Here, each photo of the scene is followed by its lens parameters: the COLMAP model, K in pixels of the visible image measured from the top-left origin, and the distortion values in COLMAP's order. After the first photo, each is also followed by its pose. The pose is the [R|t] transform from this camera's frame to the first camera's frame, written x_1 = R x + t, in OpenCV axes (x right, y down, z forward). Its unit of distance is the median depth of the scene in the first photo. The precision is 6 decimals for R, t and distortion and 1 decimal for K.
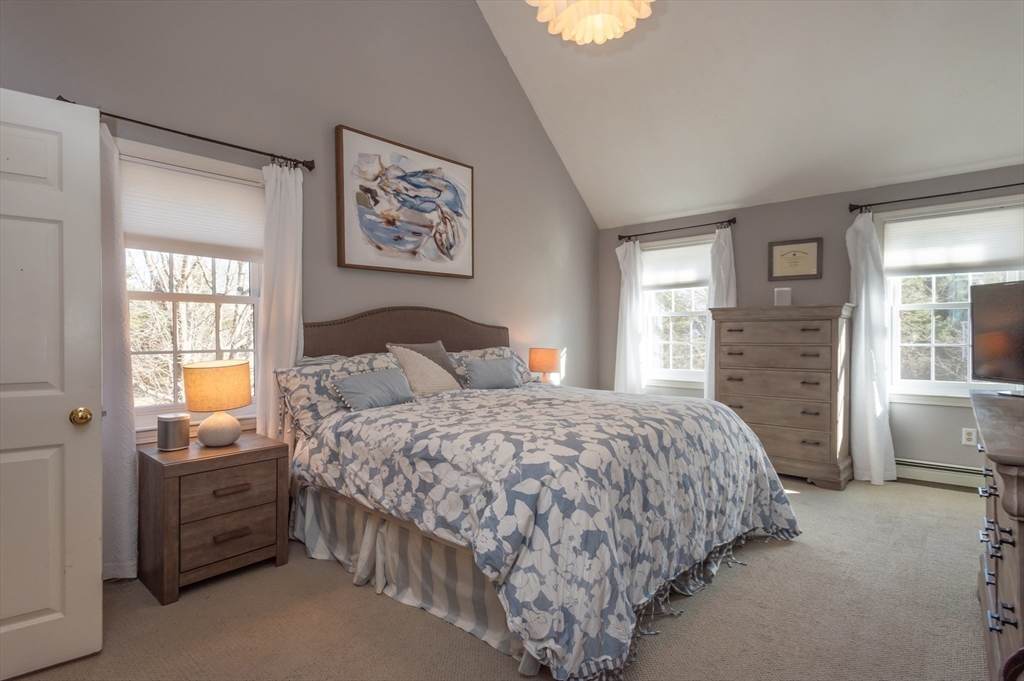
lens RADIAL K [[506.2, 0, 515.6], [0, 506.2, 338.0], [0, 0, 1]] dist [0.002089, -0.007221]
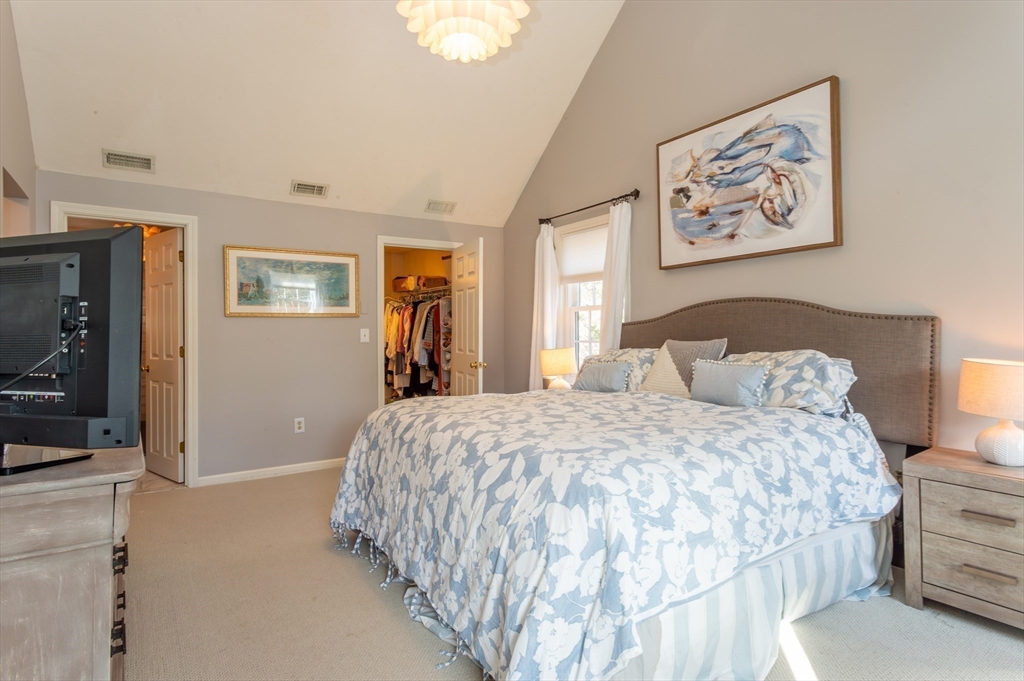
lens RADIAL K [[506.2, 0, 514.7], [0, 506.2, 334.9], [0, 0, 1]] dist [0.002089, -0.007221]
pose [[-0.210576, 0.010833, -0.977517, 0.736809], [0.002013, 0.999941, 0.010648, -0.009299], [0.977575, 0.000275, -0.210585, 0.830358]]
